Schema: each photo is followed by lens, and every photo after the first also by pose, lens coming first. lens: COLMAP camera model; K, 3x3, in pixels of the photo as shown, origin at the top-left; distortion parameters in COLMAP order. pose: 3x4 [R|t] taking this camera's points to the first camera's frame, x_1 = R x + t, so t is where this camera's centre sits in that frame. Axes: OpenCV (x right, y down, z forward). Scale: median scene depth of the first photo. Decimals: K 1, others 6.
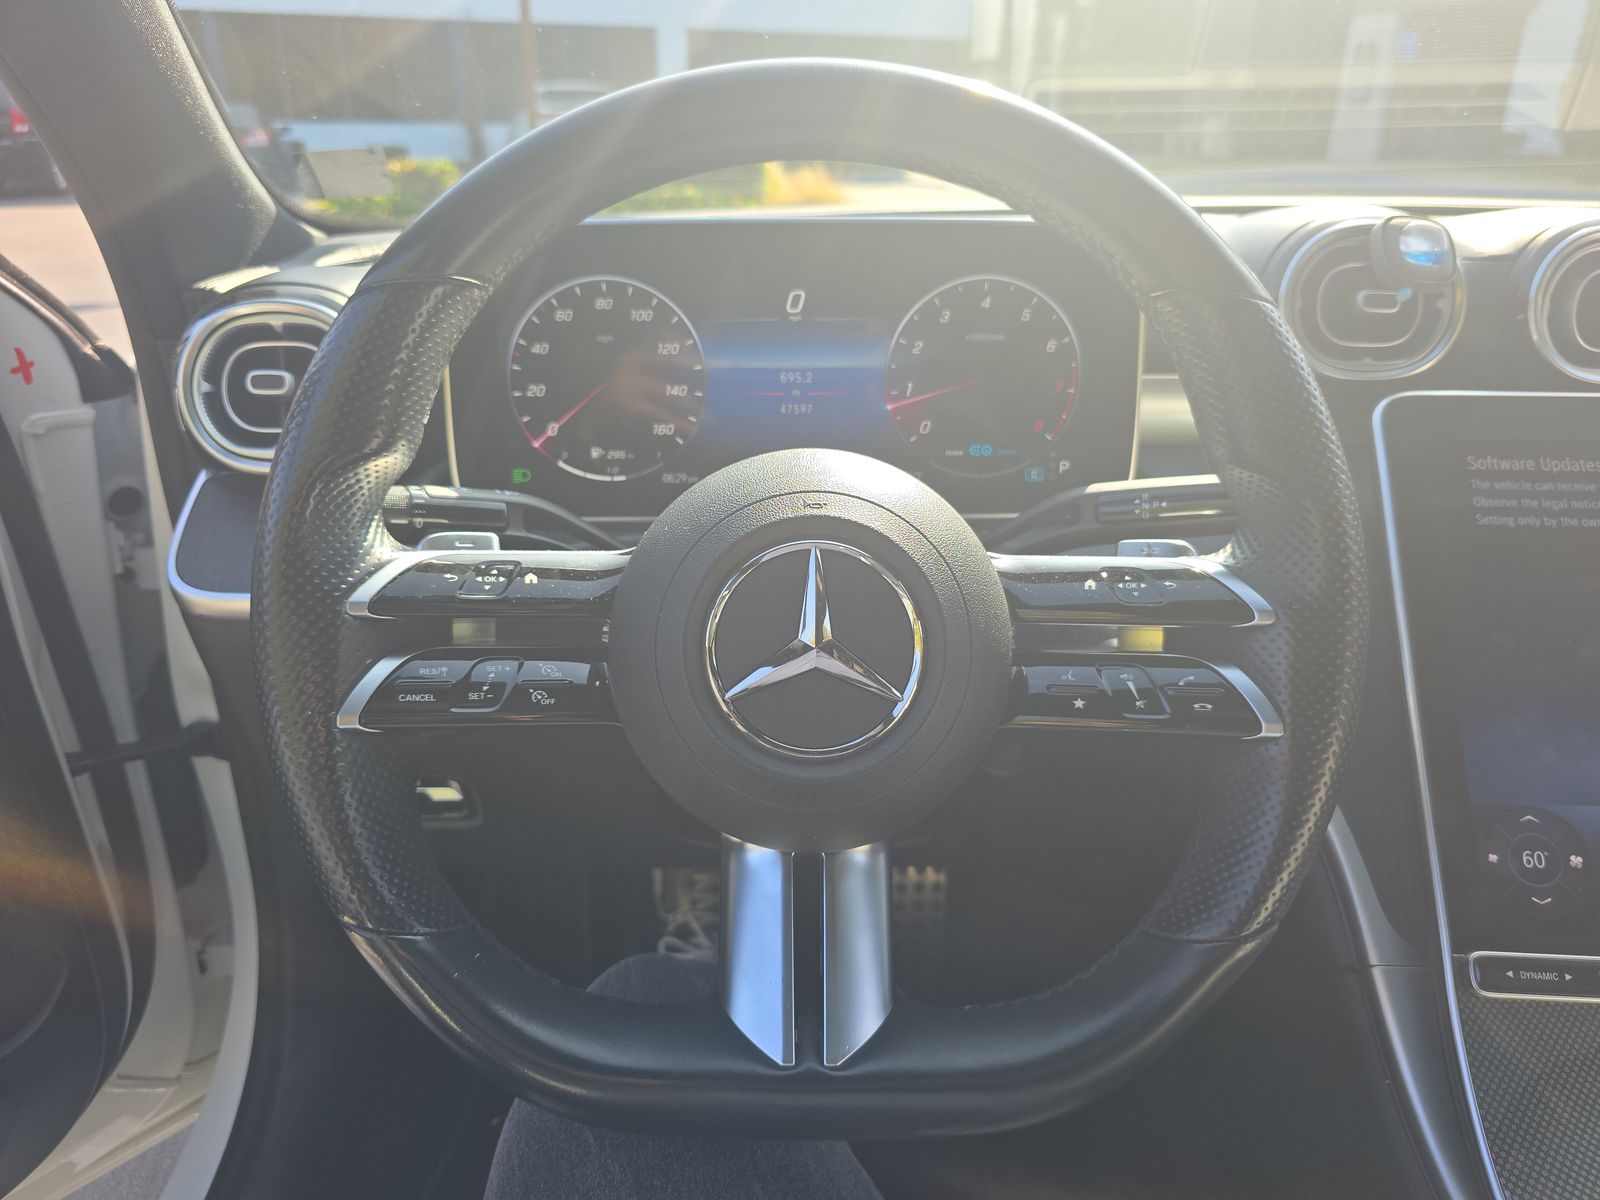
lens RADIAL K [[1068.8, 0, 787.2], [0, 1068.8, 604.9], [0, 0, 1]] dist [0.008922, -0.033271]
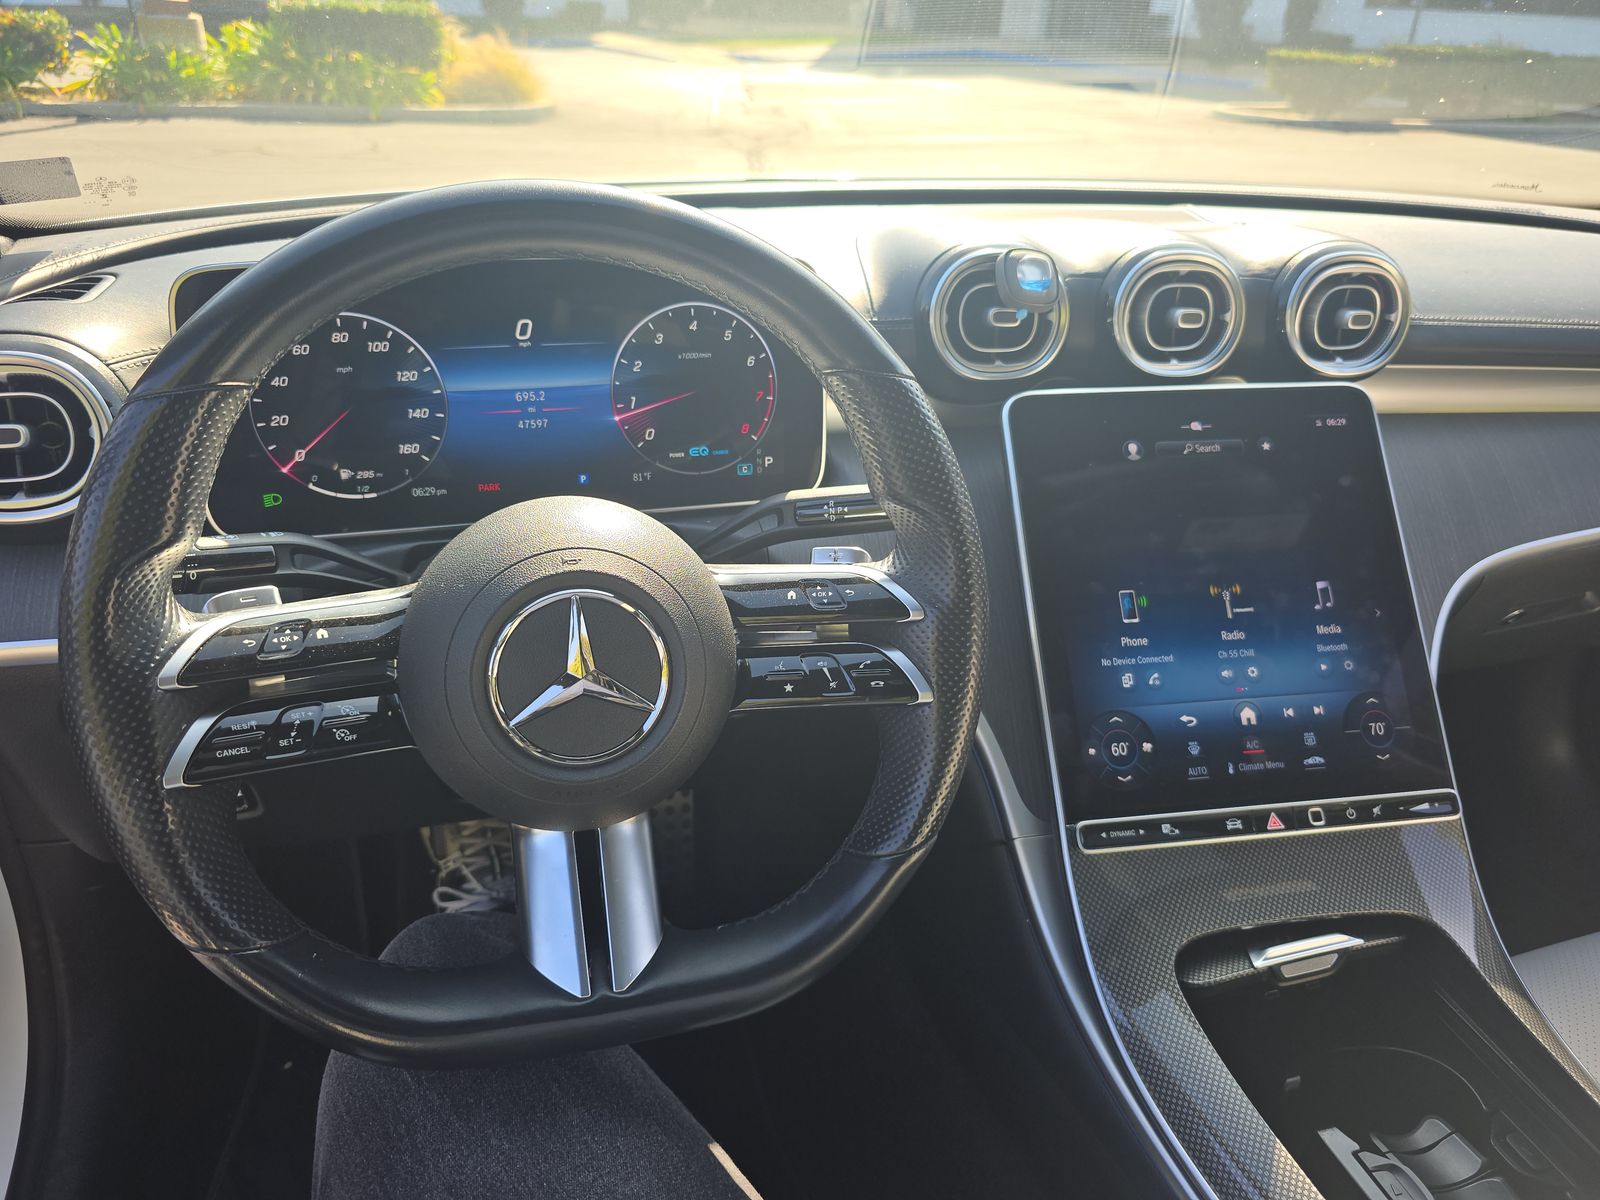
lens RADIAL K [[1068.8, 0, 801.9], [0, 1068.8, 598.3], [0, 0, 1]] dist [0.008922, -0.033271]
pose [[0.961860, -0.086604, 0.259469, -0.036164], [0.059626, 0.992129, 0.110111, -0.148975], [-0.266963, -0.090440, 0.959454, -0.225310]]
